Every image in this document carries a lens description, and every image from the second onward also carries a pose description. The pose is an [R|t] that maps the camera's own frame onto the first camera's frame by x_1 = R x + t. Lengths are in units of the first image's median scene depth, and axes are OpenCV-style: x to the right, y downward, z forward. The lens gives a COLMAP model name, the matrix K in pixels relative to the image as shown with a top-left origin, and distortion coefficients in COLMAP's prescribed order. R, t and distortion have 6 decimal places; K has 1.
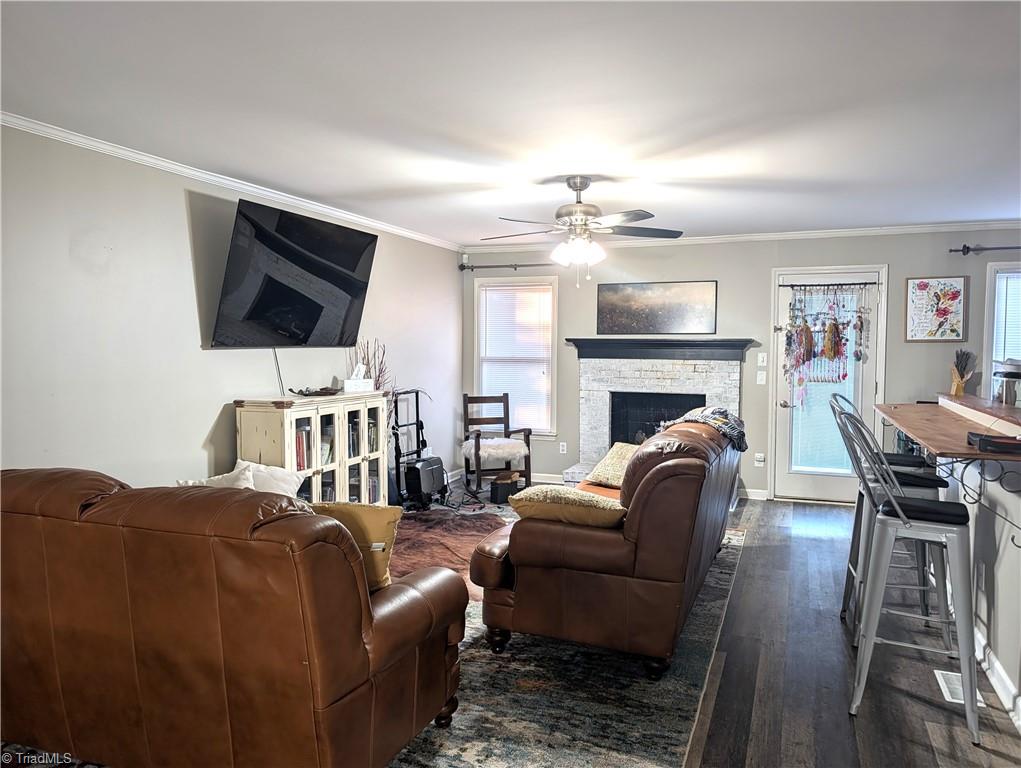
lens RADIAL K [[723.5, 0, 512.3], [0, 723.5, 385.7], [0, 0, 1]] dist [0.053863, 0.000235]
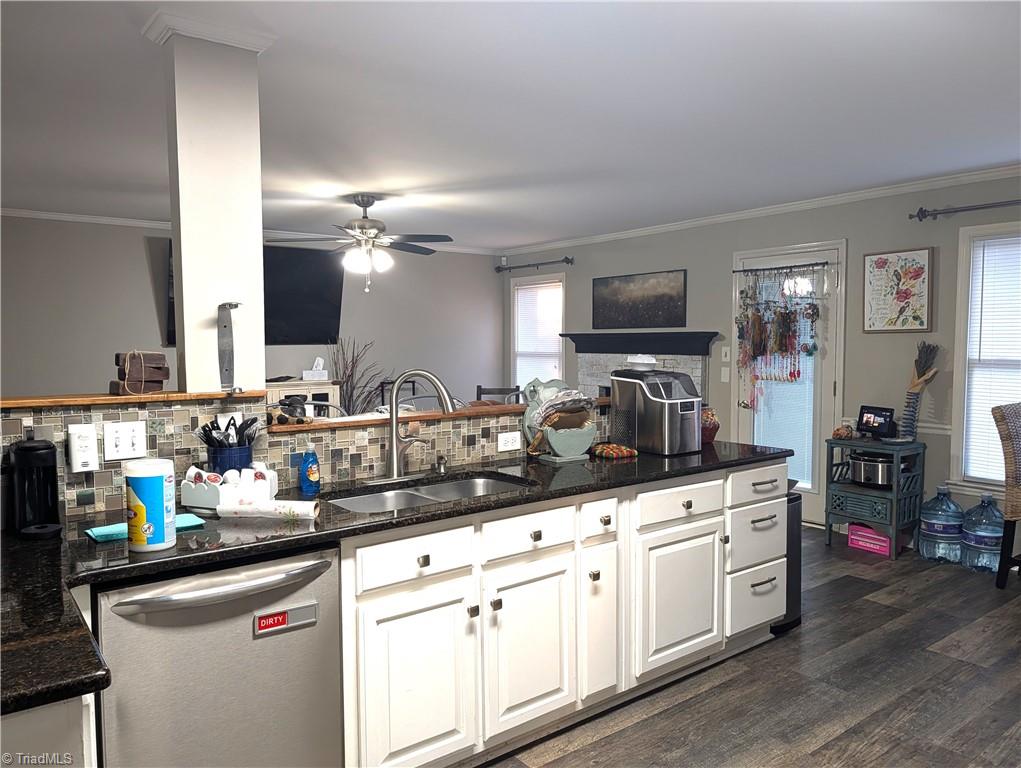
lens RADIAL K [[723.5, 0, 513.6], [0, 723.5, 383.9], [0, 0, 1]] dist [0.053863, 0.000235]
pose [[0.851009, 0.021501, -0.524711, 0.631539], [-0.018012, 0.999769, 0.011755, -0.005635], [0.524842, -0.000552, 0.851199, 0.104756]]
